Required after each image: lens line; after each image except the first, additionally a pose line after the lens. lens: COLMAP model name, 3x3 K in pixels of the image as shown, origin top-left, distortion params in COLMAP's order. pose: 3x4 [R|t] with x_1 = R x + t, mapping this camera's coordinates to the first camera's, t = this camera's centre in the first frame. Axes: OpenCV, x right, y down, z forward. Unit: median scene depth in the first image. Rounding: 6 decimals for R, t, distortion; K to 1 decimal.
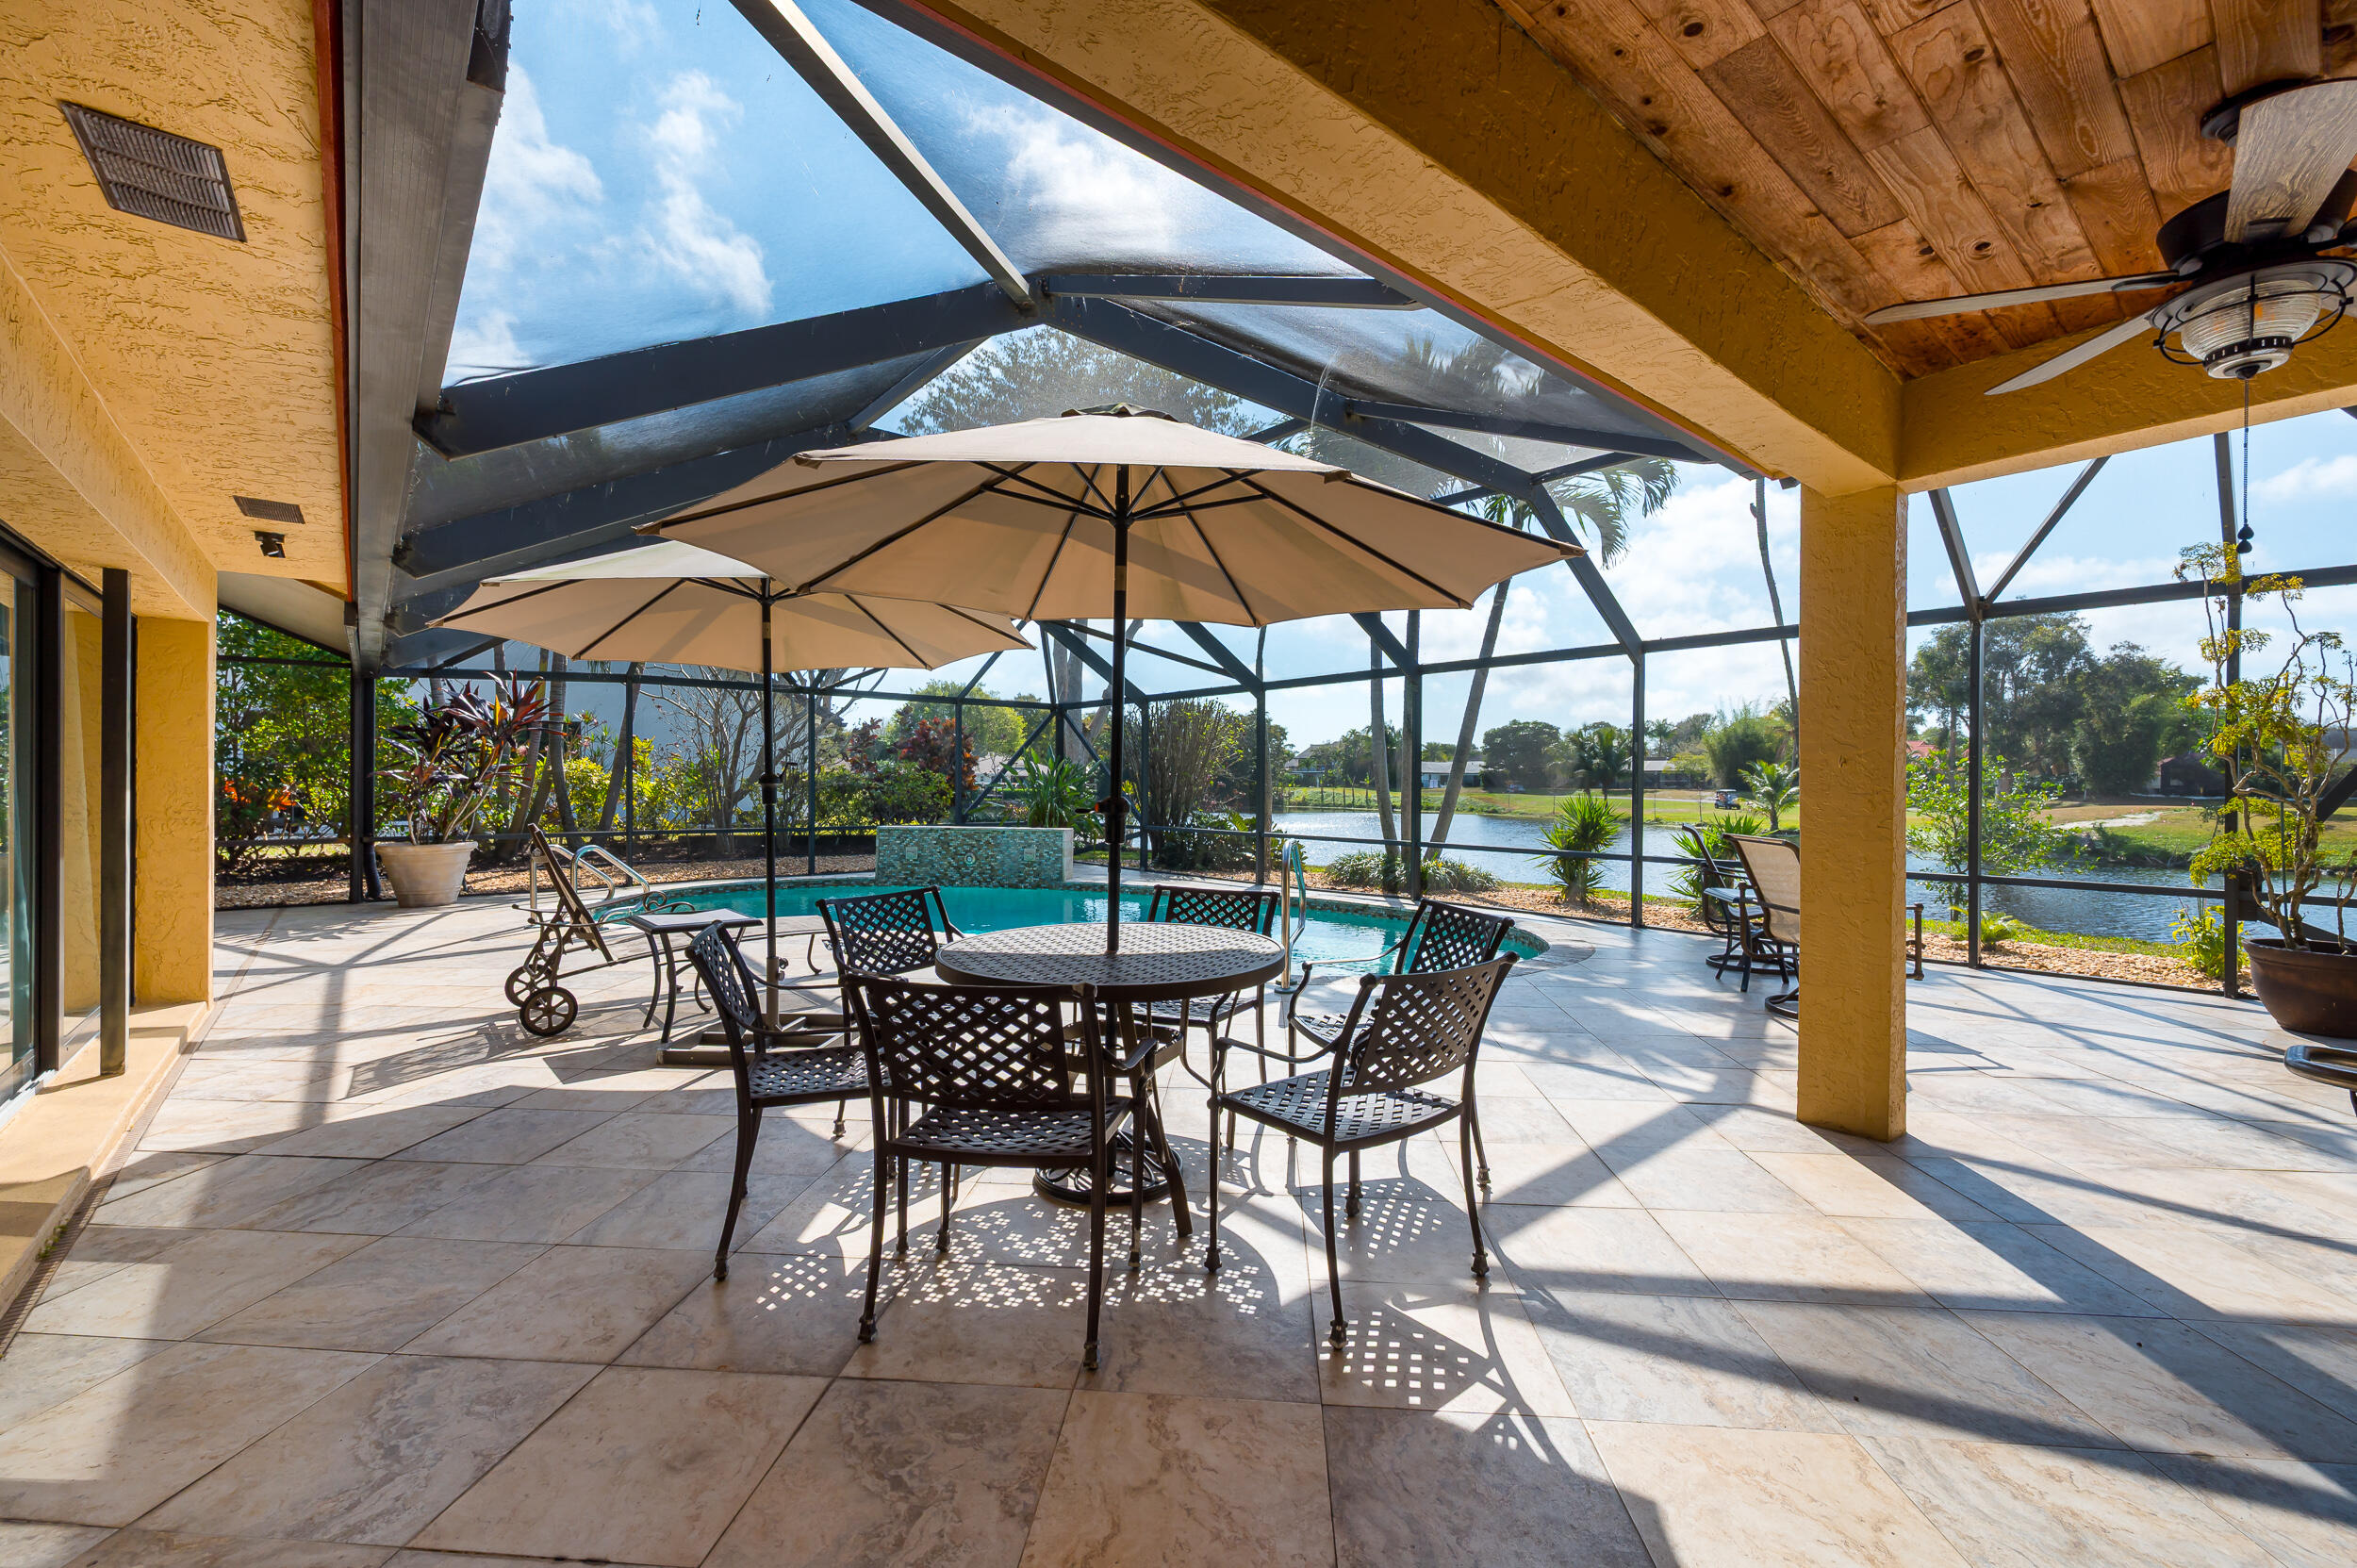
lens RADIAL K [[975.9, 0, 1168.4], [0, 975.9, 784.1], [0, 0, 1]] dist [-0.006899, 0.000043]
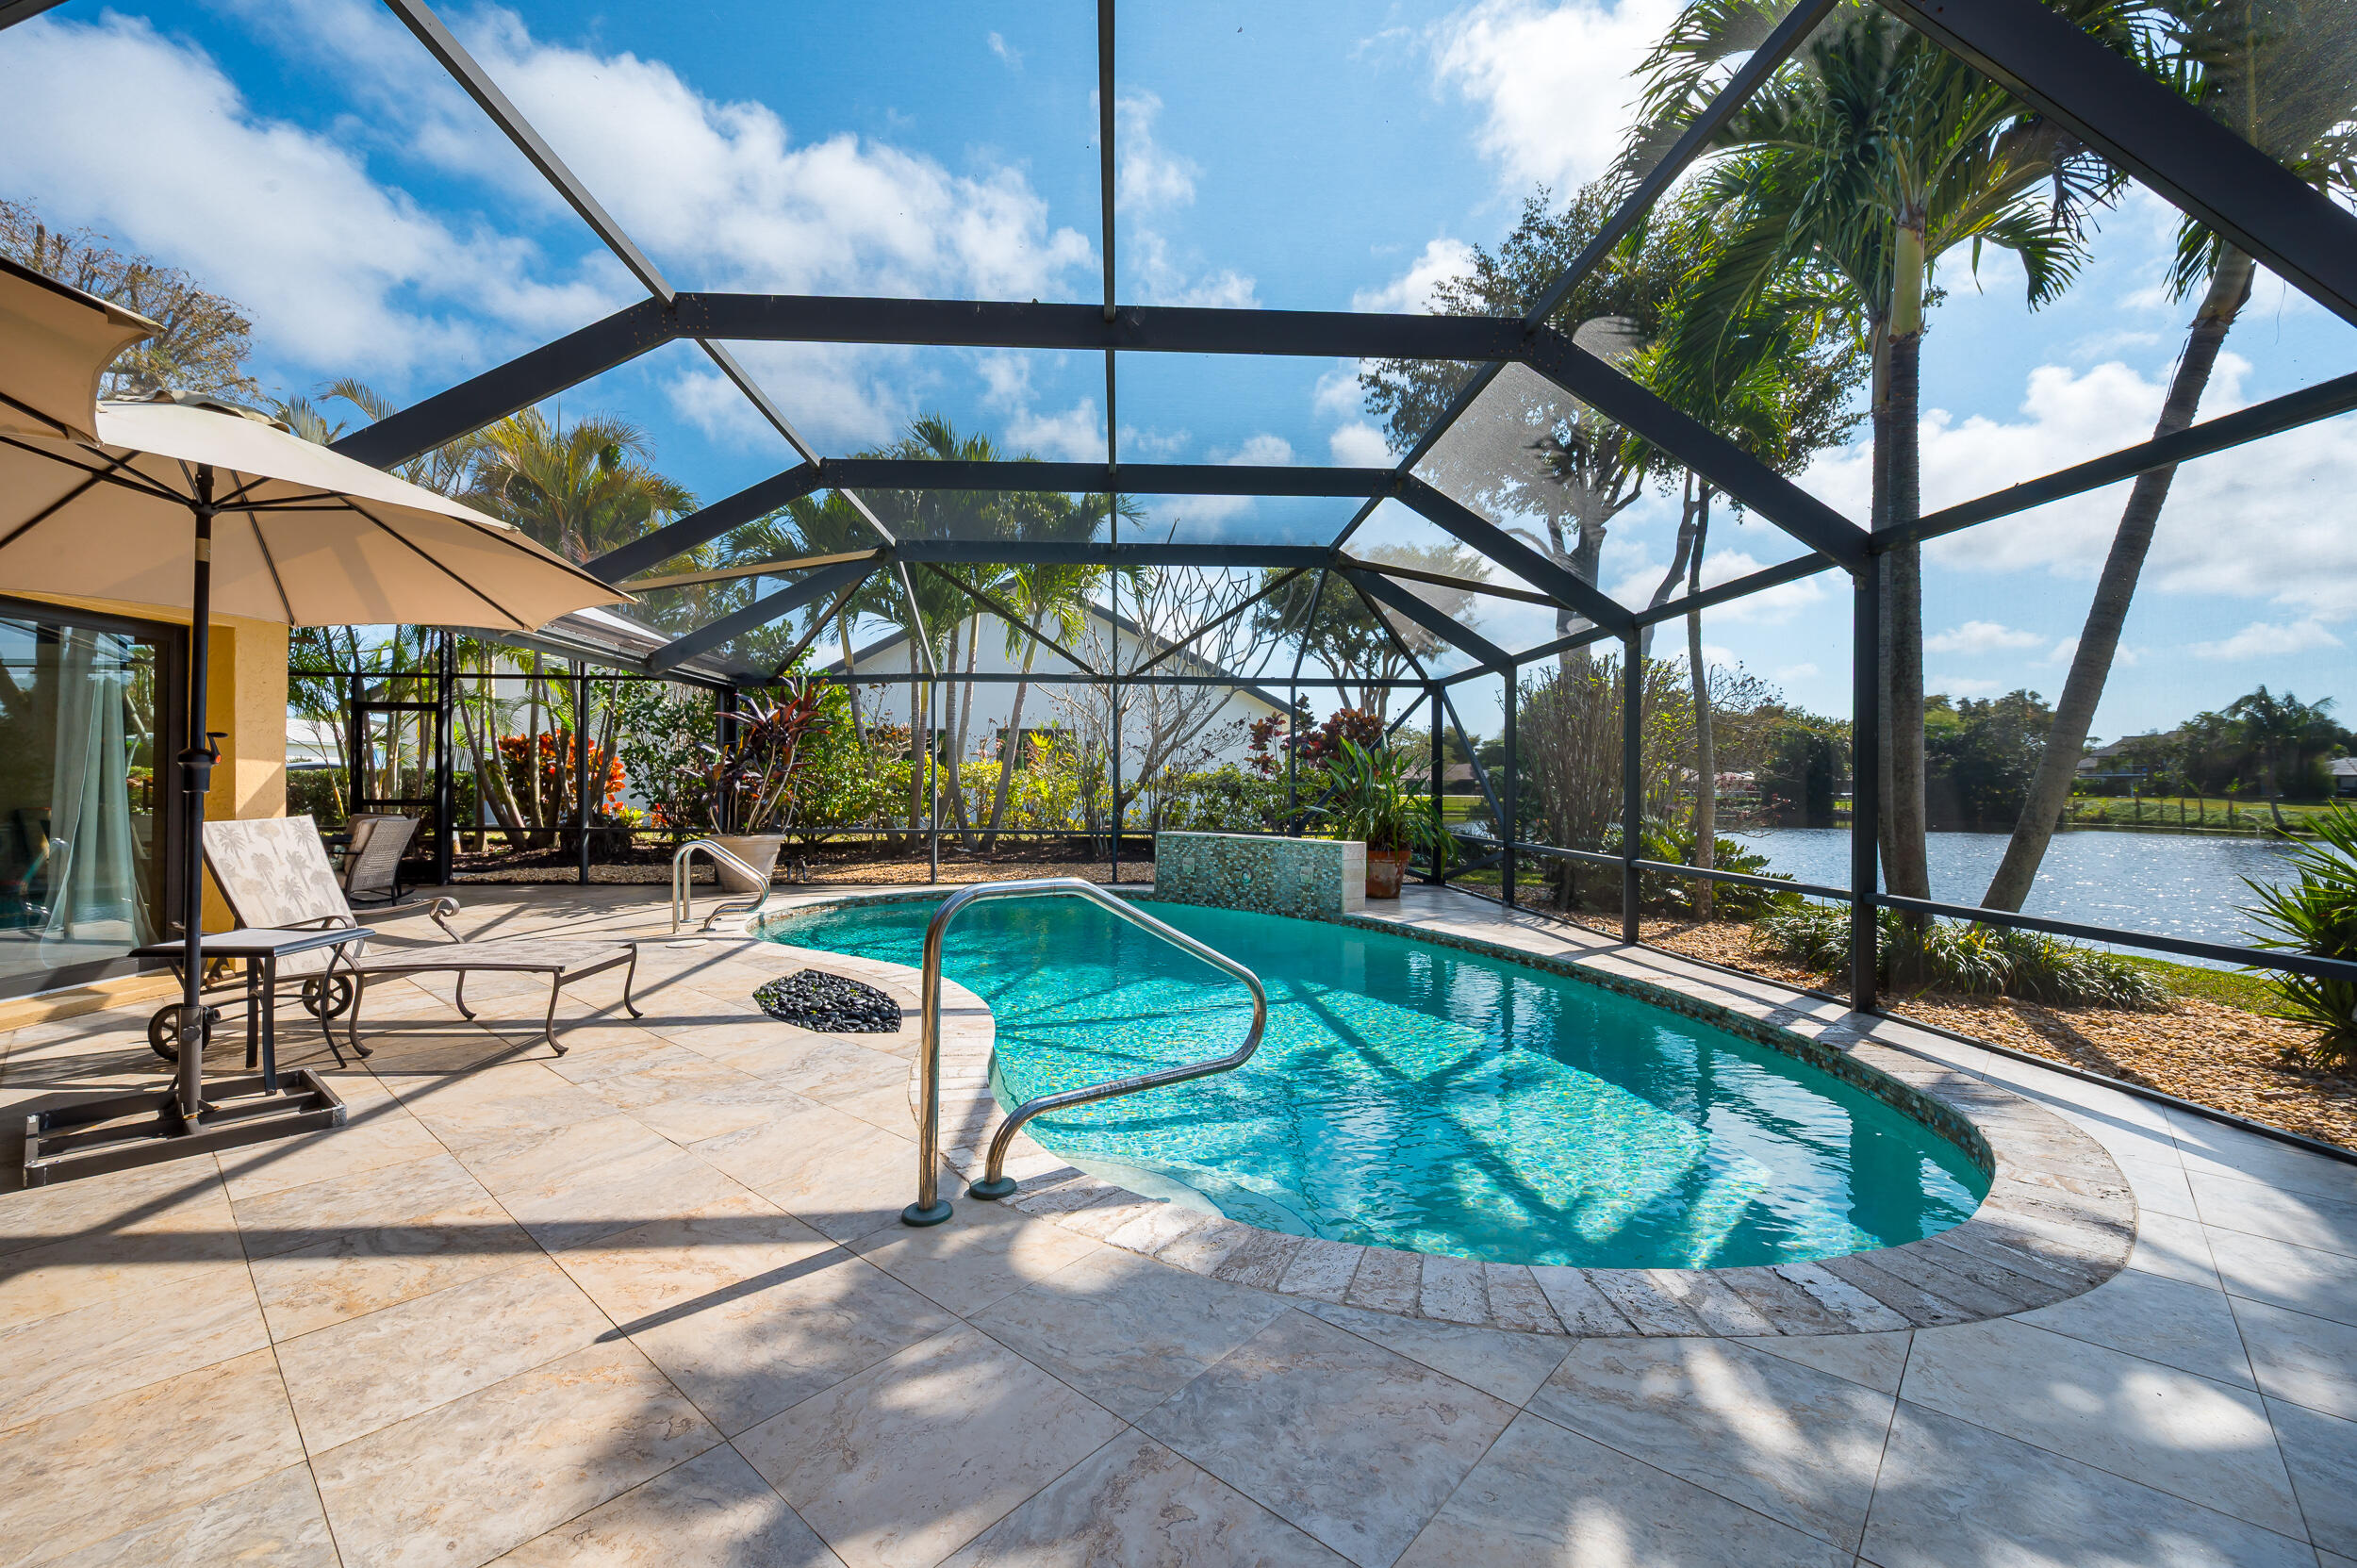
lens RADIAL K [[975.9, 0, 1170.8], [0, 975.9, 788.9], [0, 0, 1]] dist [-0.006899, 0.000043]
pose [[0.801112, 0.001556, -0.598513, 0.215910], [-0.002810, 0.999995, -0.001162, 0.006266], [0.598508, 0.002613, 0.801112, 0.309992]]
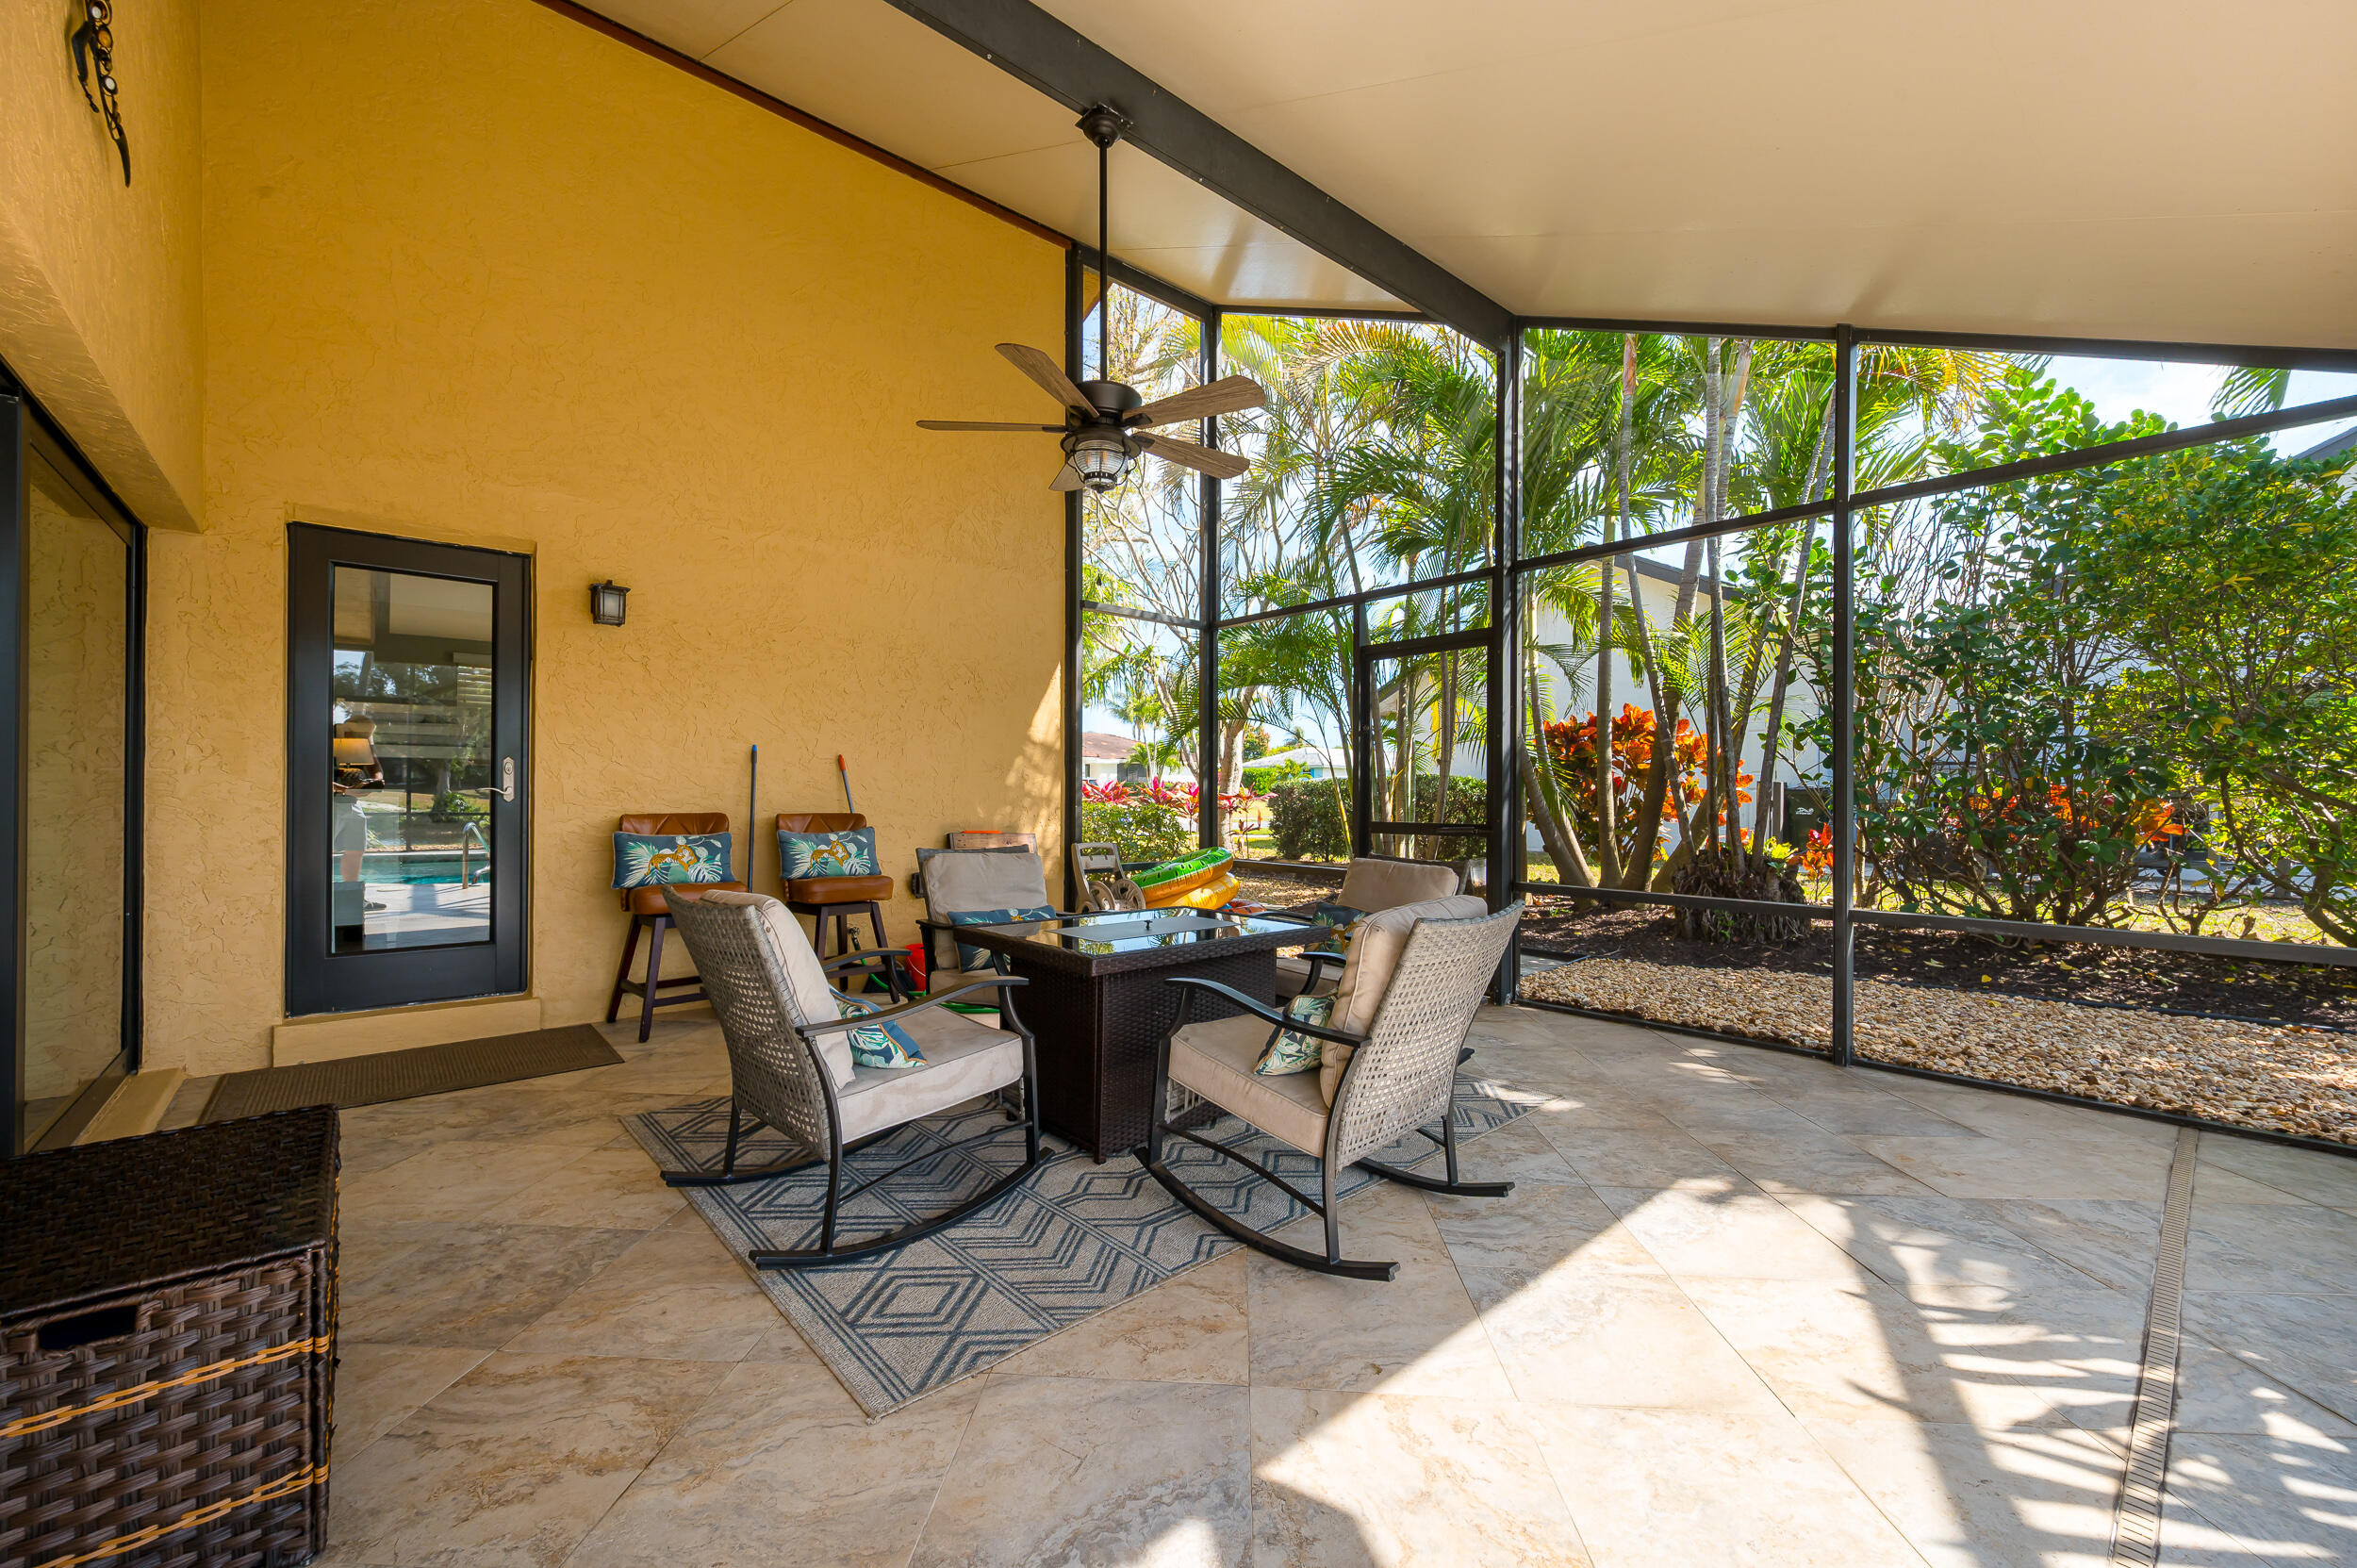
lens RADIAL K [[941.2, 0, 1183.7], [0, 941.2, 791.7], [0, 0, 1]] dist [-0.002011, -0.000129]
pose [[0.037685, -0.012089, -0.999217, -0.438690], [-0.000129, 0.999927, -0.012102, 0.006630], [0.999290, 0.000585, 0.037681, 0.467327]]
